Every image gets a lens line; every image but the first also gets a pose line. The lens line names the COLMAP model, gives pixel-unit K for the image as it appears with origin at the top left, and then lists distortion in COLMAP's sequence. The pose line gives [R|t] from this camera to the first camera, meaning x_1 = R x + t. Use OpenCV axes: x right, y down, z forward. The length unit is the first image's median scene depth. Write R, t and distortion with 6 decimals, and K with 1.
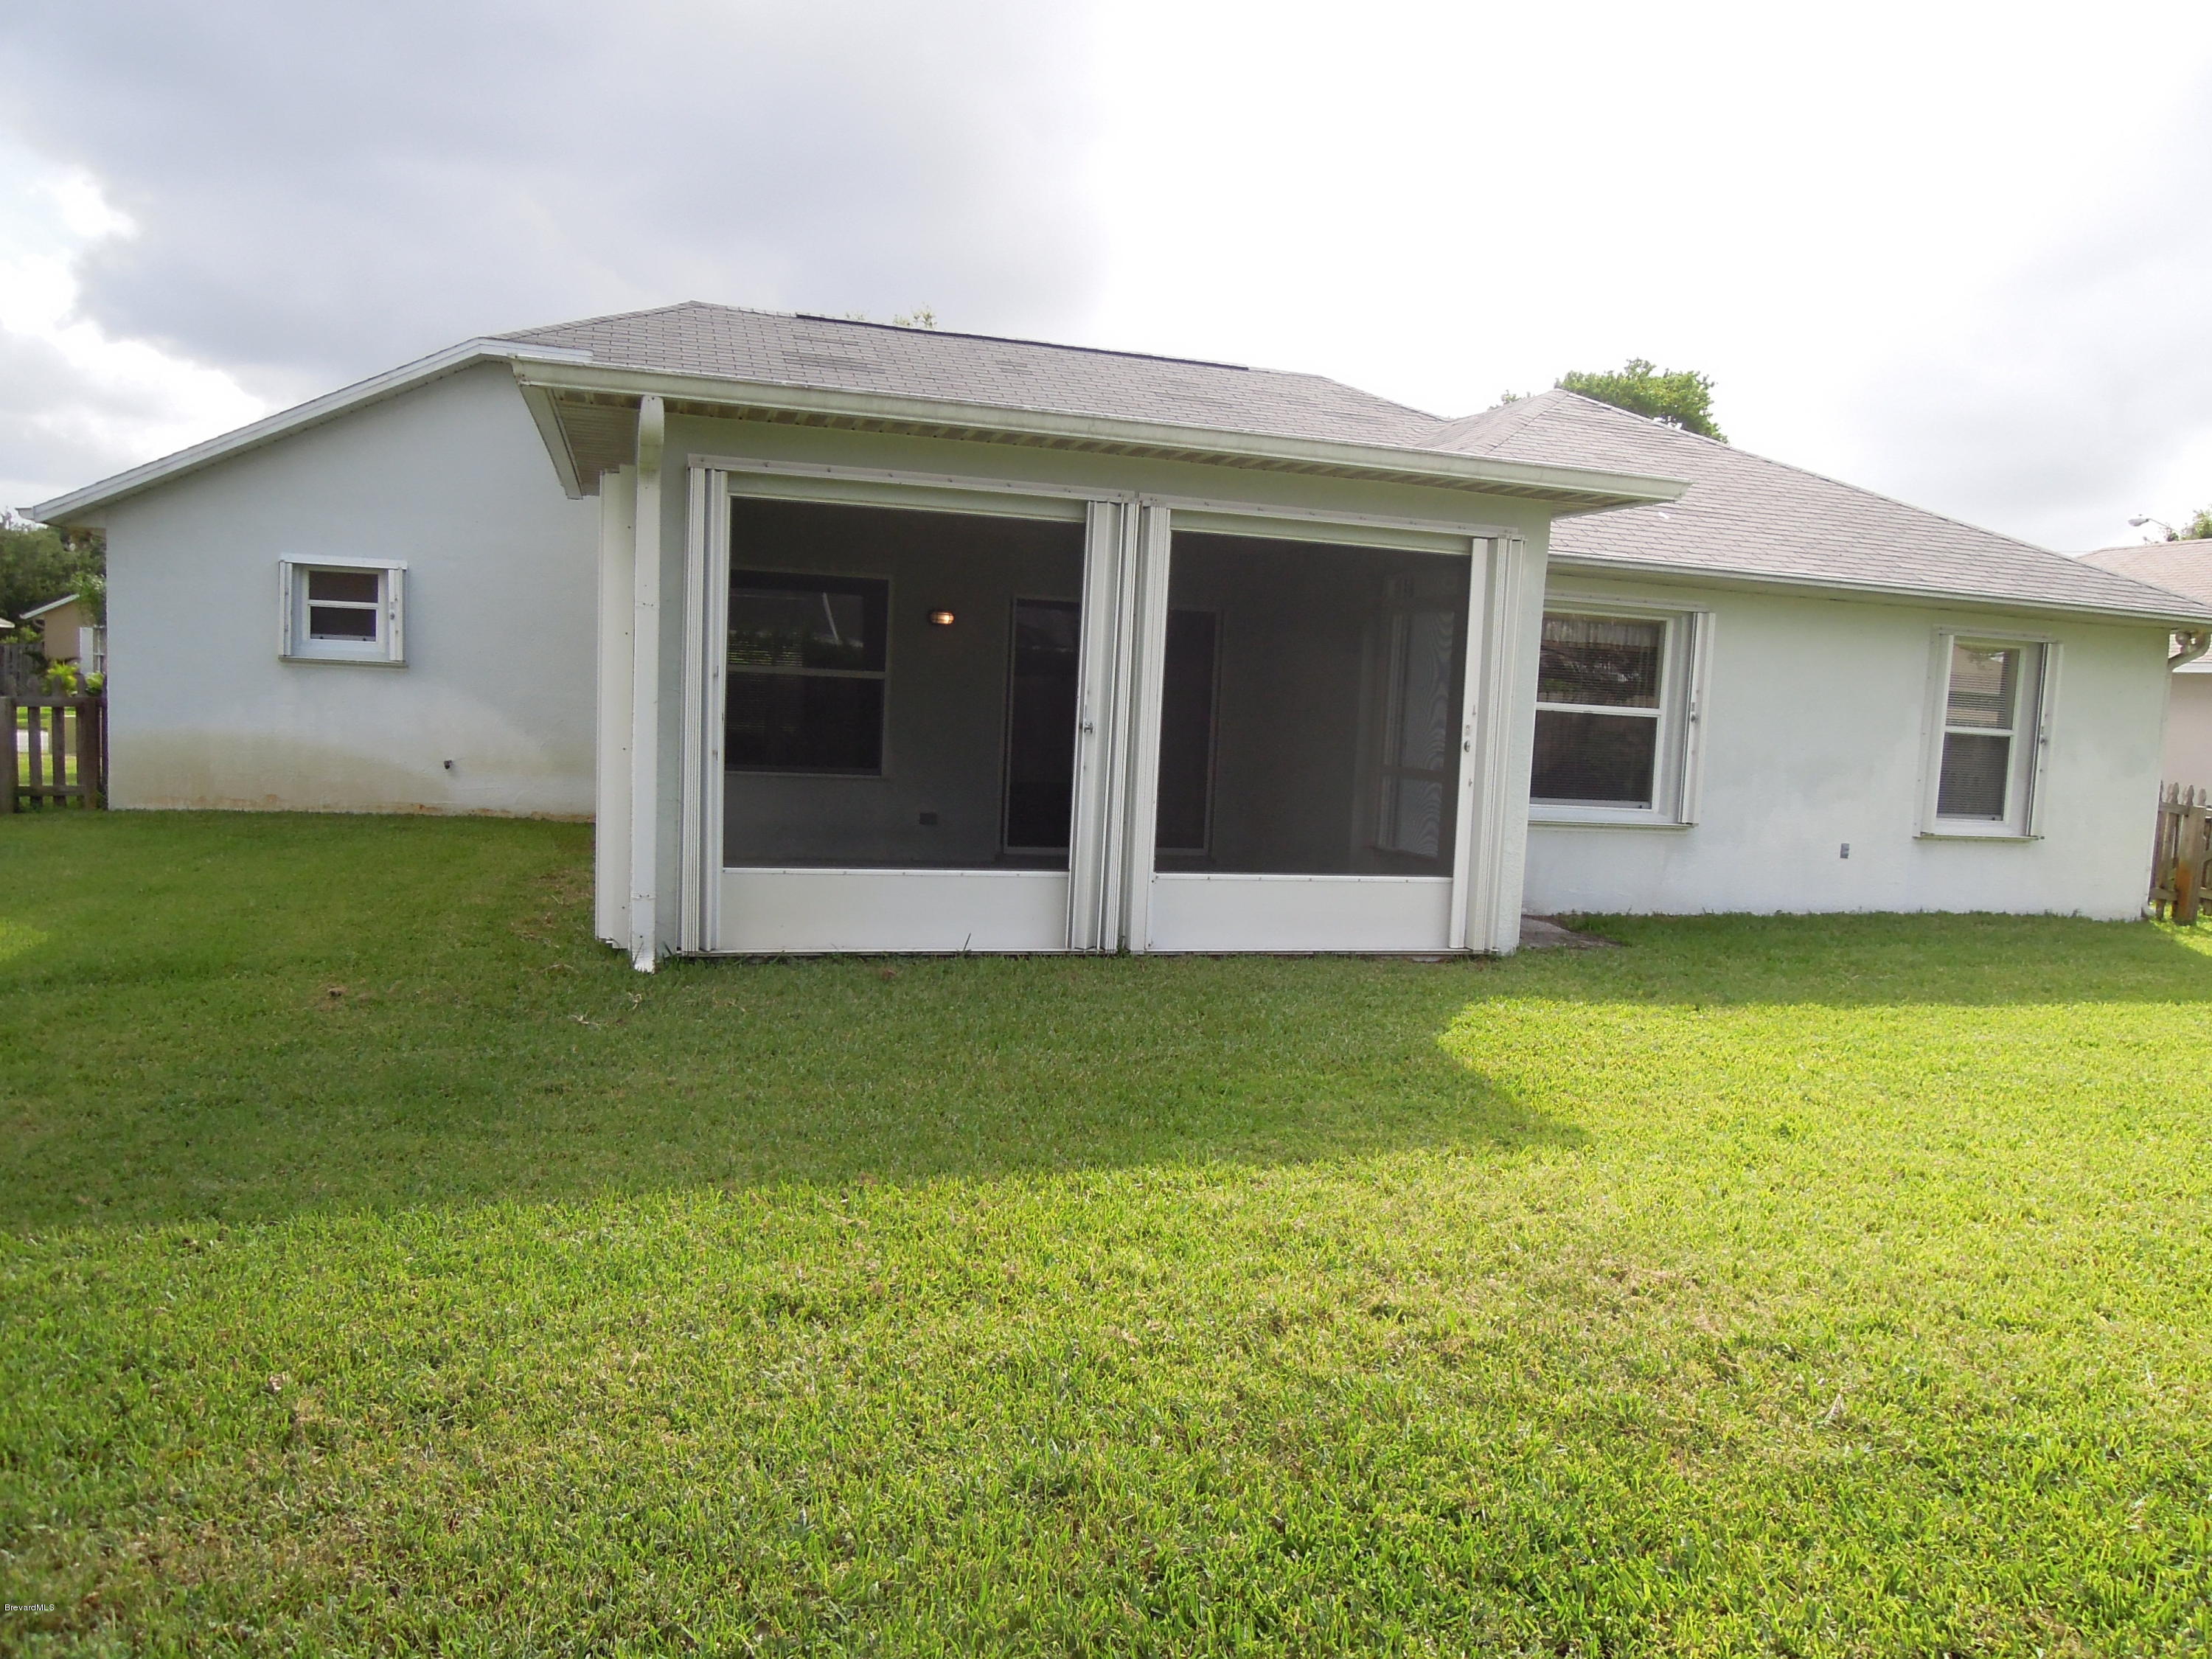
lens RADIAL K [[1576.9, 0, 1105.4], [0, 1576.9, 832.1], [0, 0, 1]] dist [-0.020504, -0.003828]
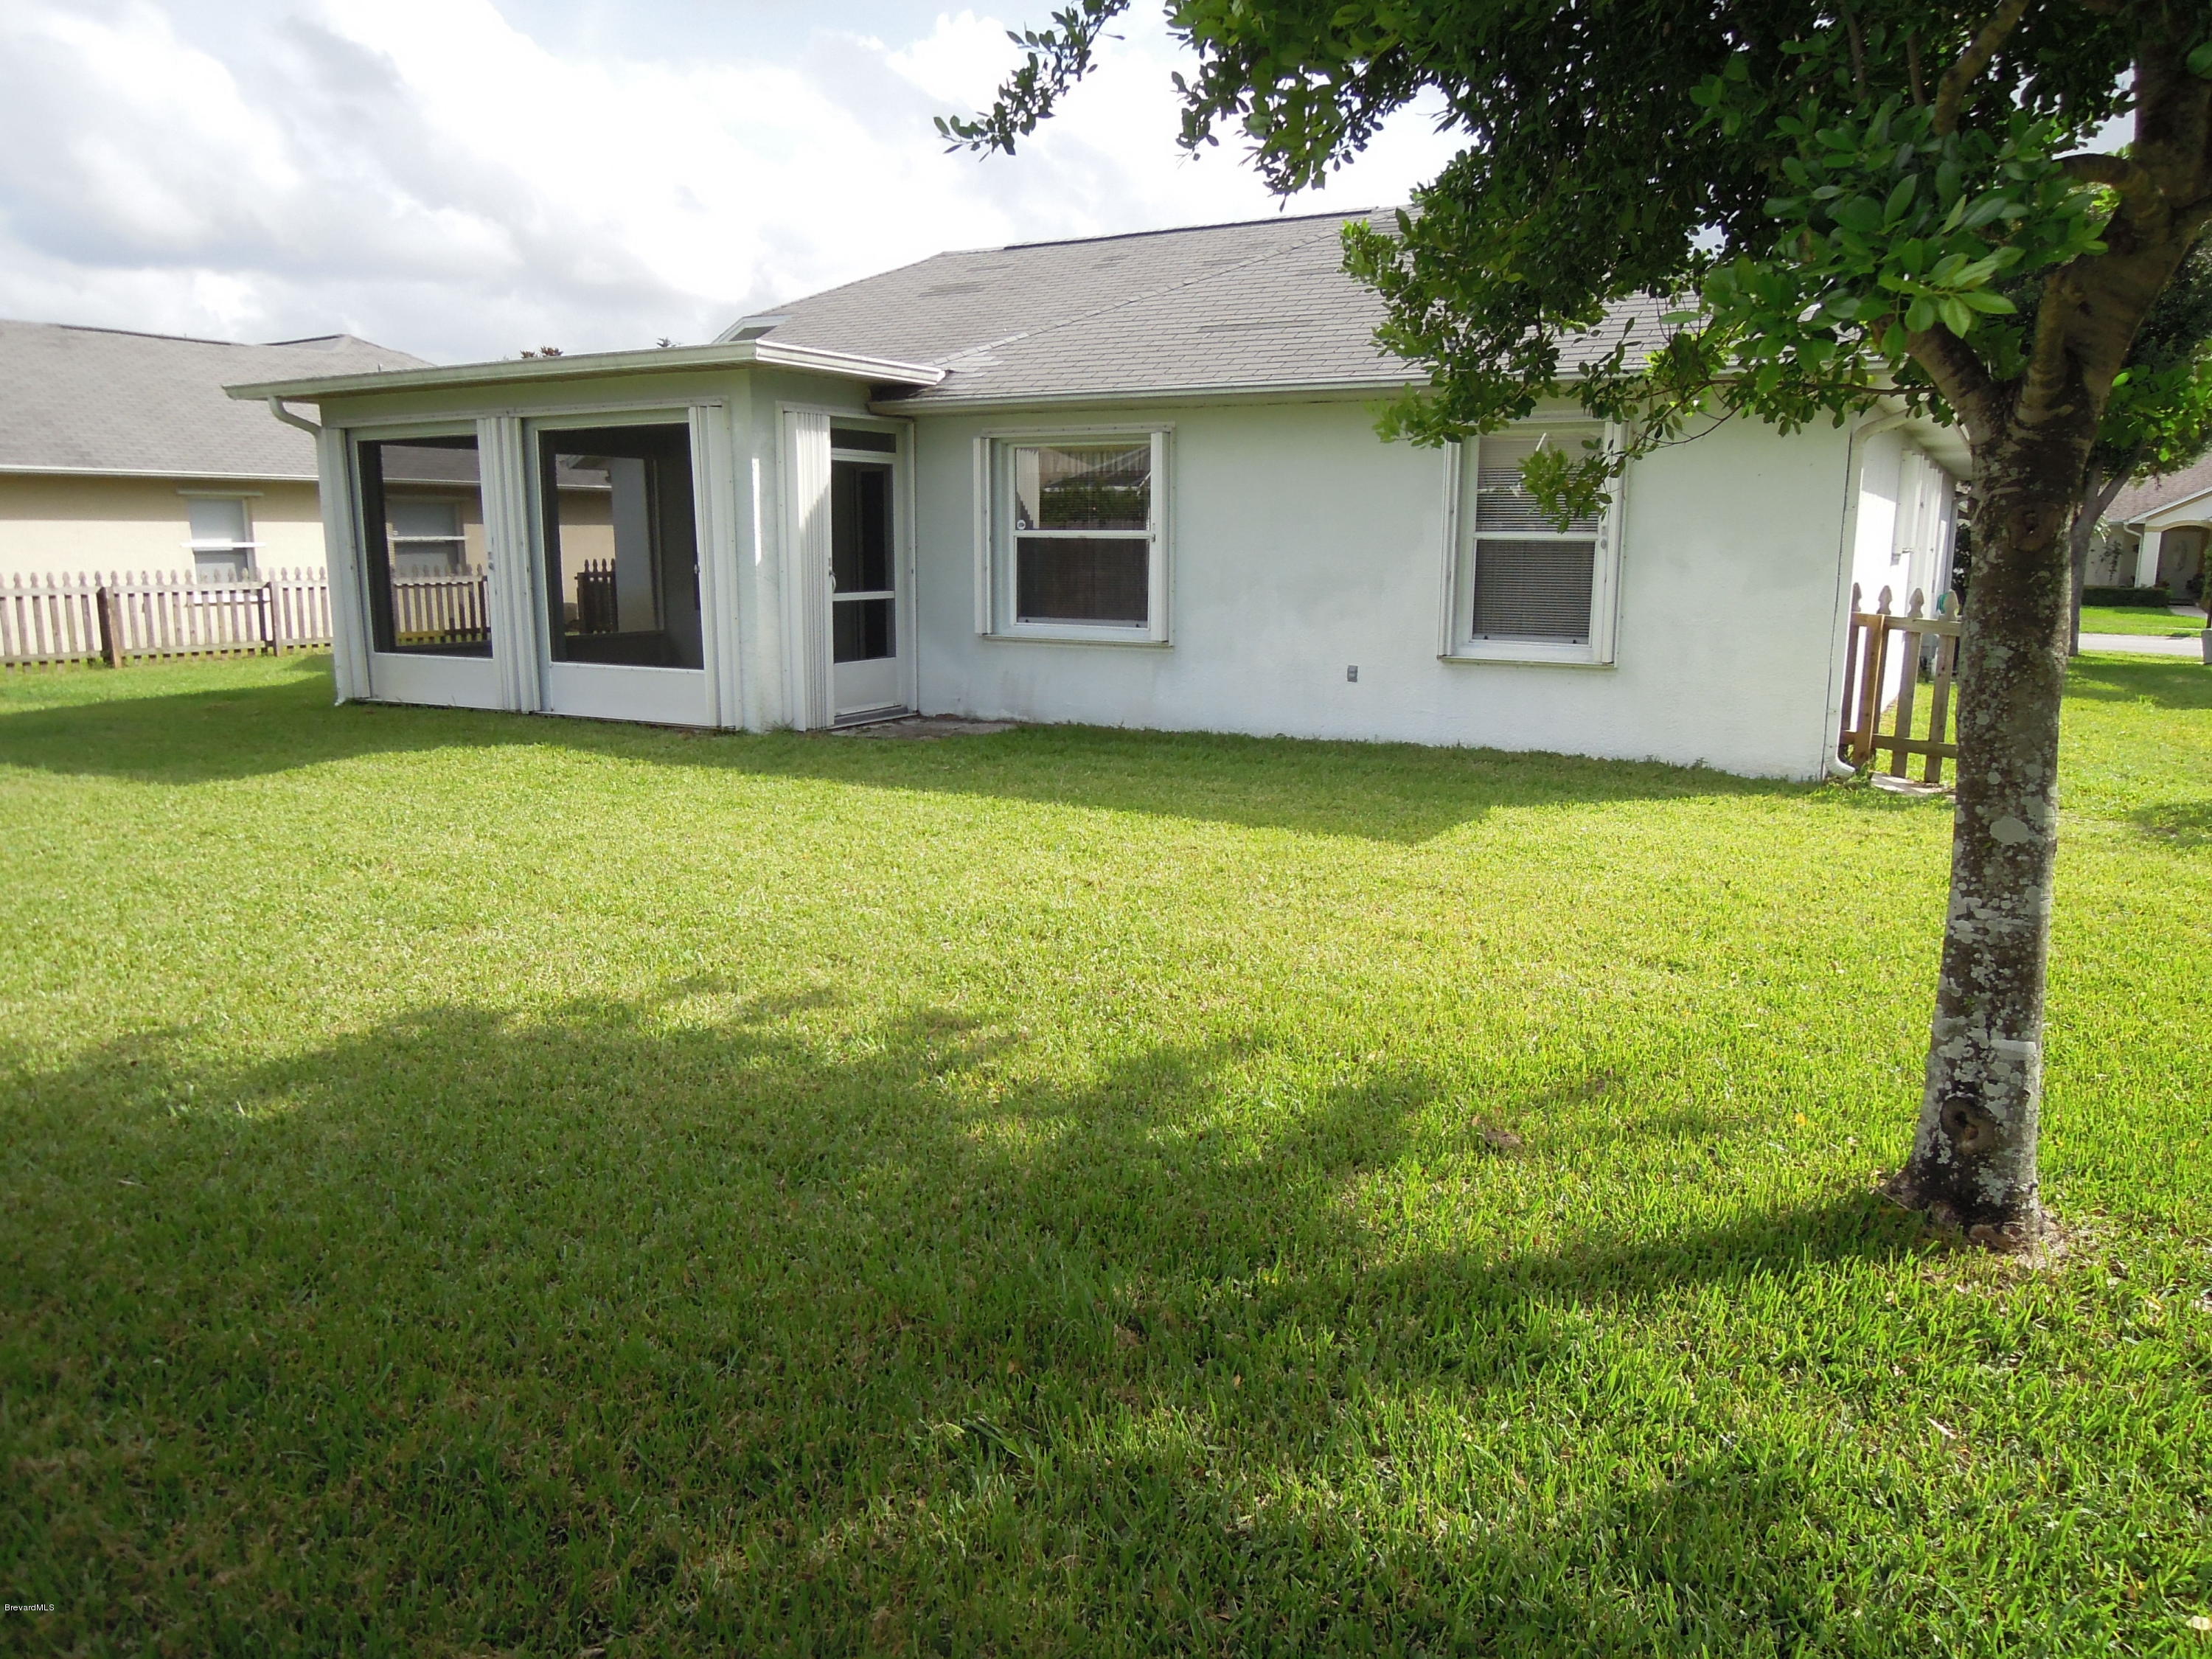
lens RADIAL K [[1576.9, 0, 1106.9], [0, 1576.9, 835.0], [0, 0, 1]] dist [-0.020504, -0.003828]
pose [[0.681526, 0.087129, -0.726588, 1.104784], [-0.030767, 0.995420, 0.090508, 0.028563], [0.731147, -0.039329, 0.681086, 0.260785]]
